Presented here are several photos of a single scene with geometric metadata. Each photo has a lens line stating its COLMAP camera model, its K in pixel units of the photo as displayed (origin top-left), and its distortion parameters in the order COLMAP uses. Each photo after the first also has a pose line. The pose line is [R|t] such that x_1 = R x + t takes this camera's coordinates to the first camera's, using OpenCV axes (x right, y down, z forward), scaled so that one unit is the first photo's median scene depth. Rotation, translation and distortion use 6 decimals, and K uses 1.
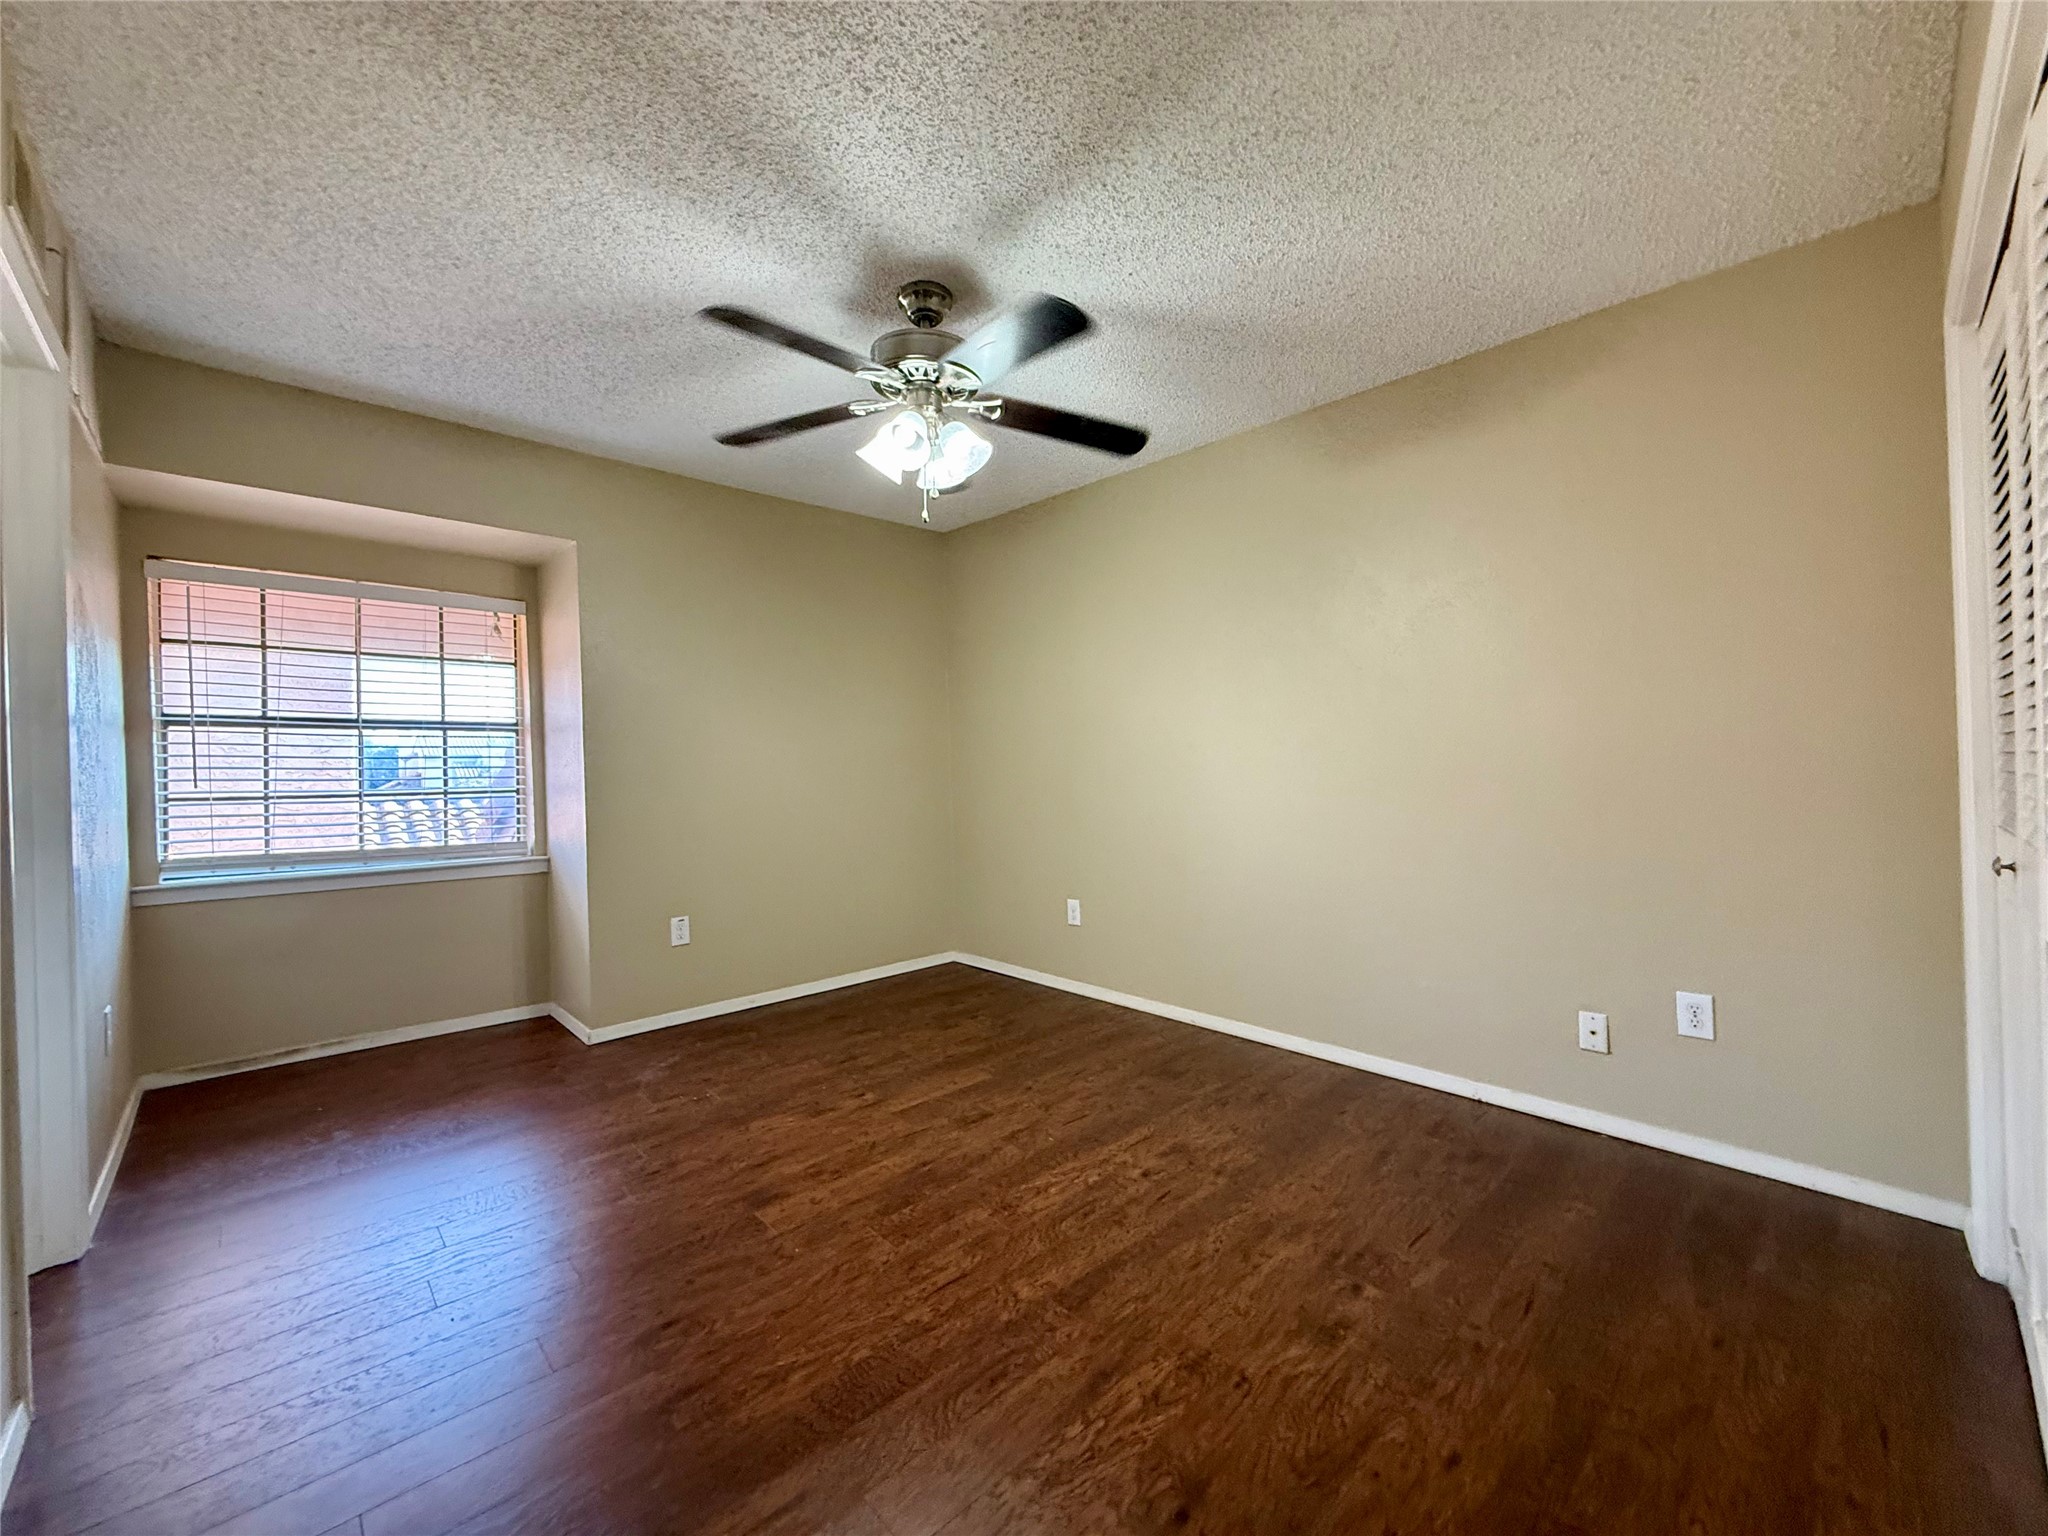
lens RADIAL K [[813.6, 0, 1016.7], [0, 813.6, 767.1], [0, 0, 1]] dist [-0.001232, -0.000174]
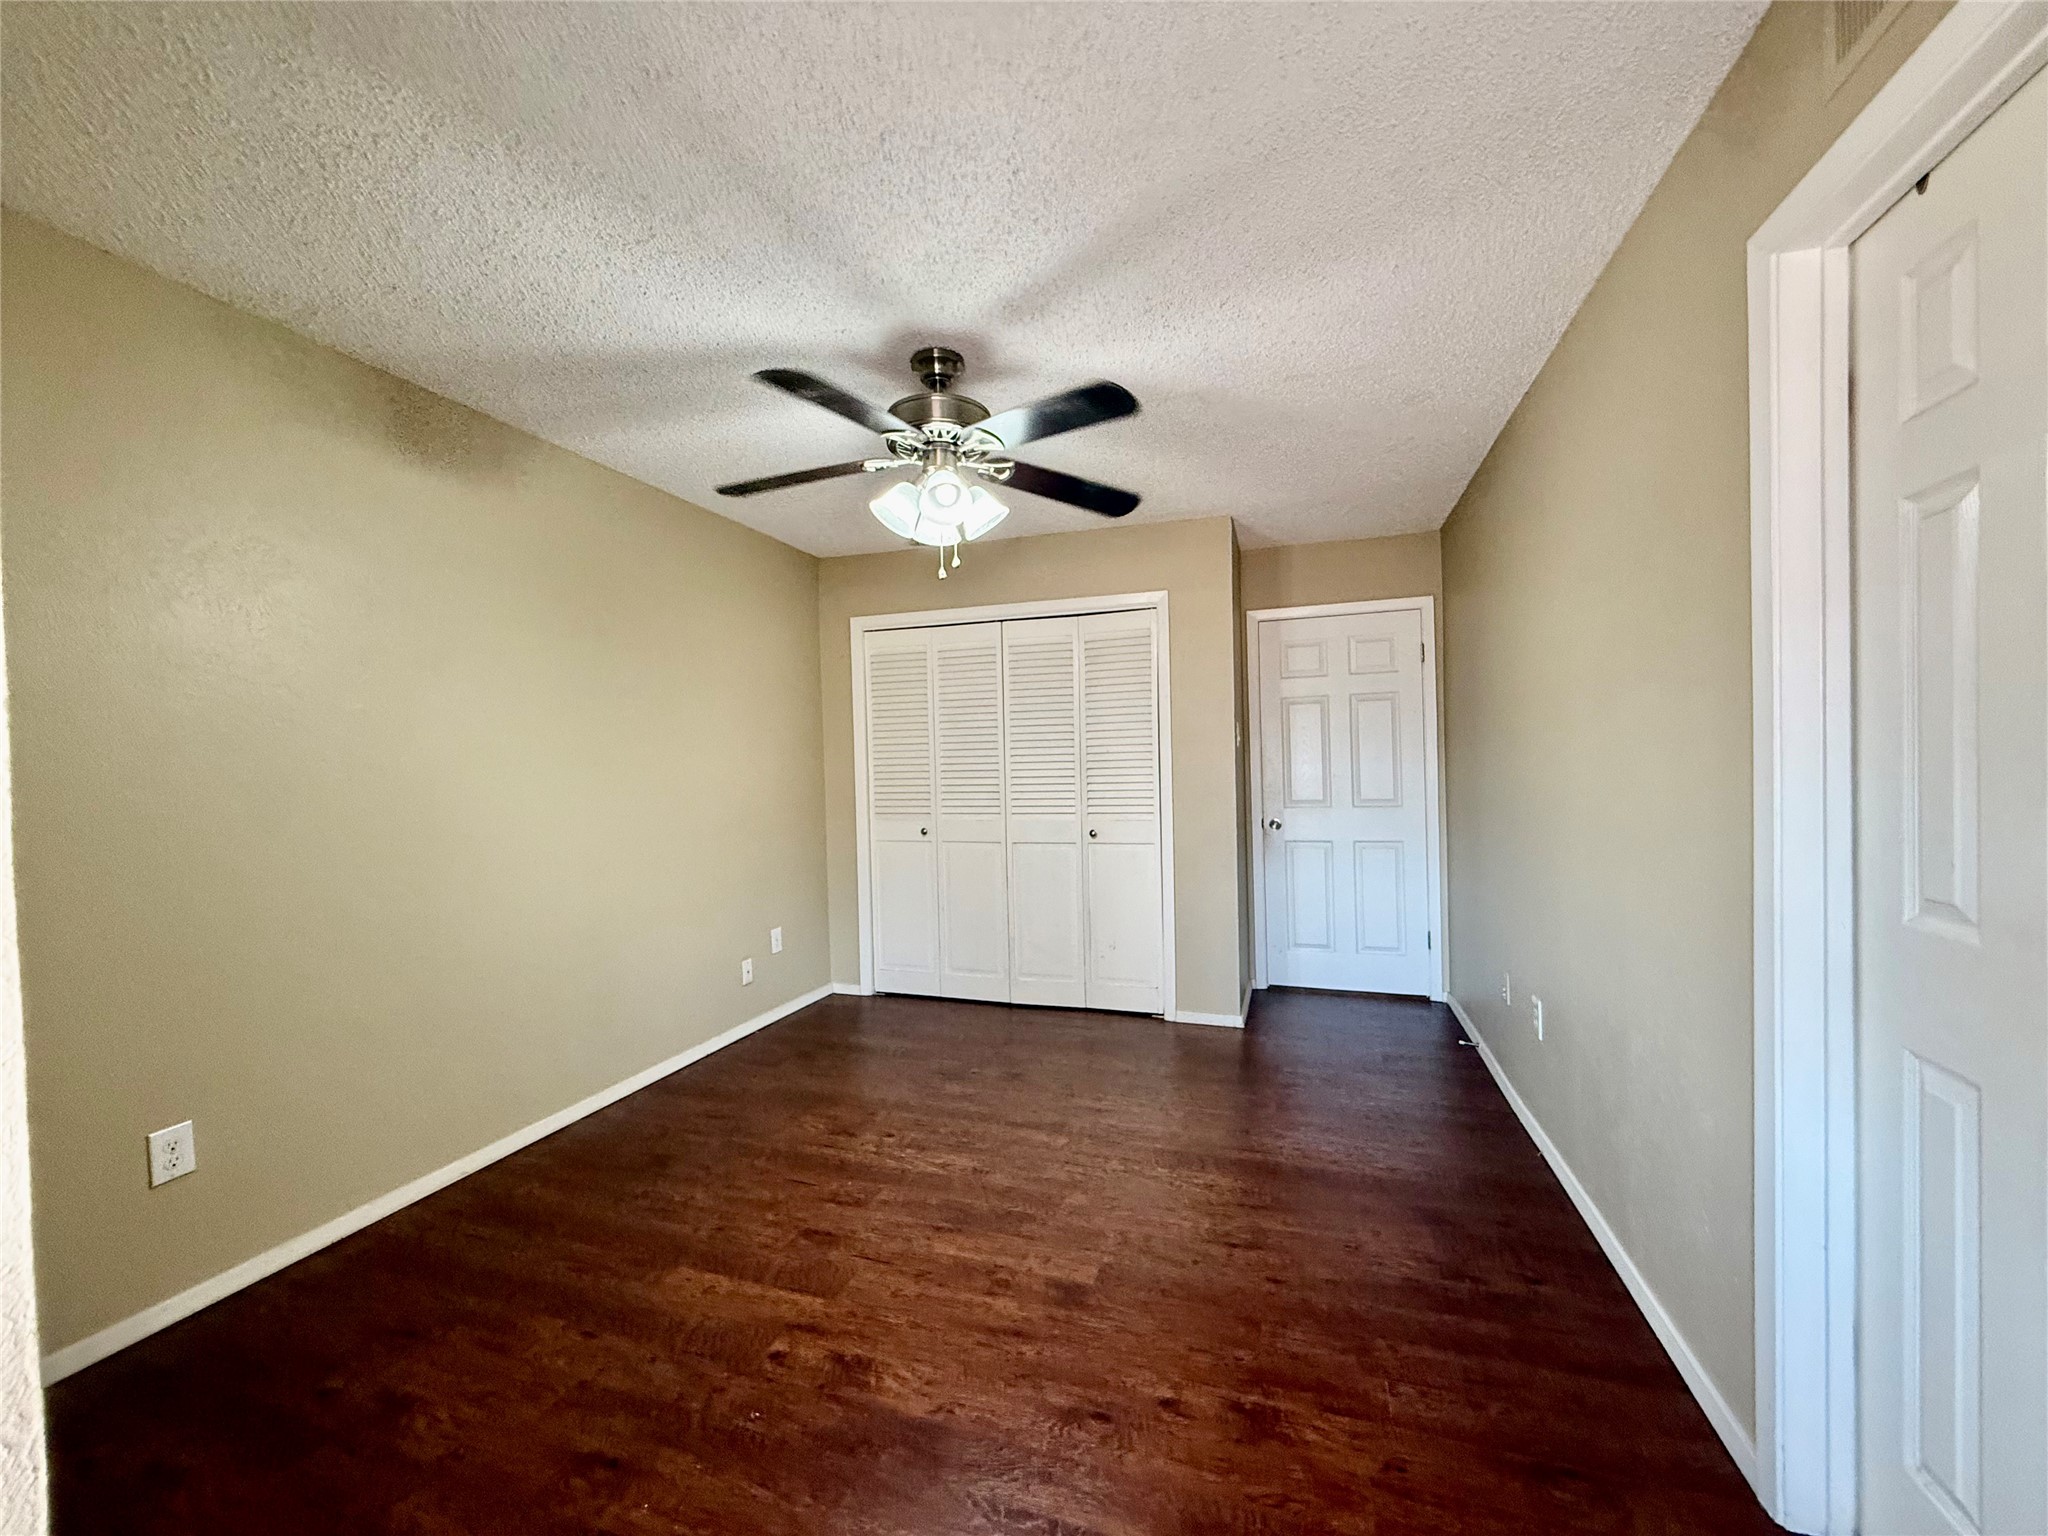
lens RADIAL K [[813.6, 0, 1016.7], [0, 813.6, 767.1], [0, 0, 1]] dist [-0.001232, -0.000174]
pose [[-0.463818, 0.020491, 0.885693, -0.965452], [0.030041, 0.999521, -0.007393, -0.048367], [-0.885421, 0.023178, -0.464212, 1.276038]]
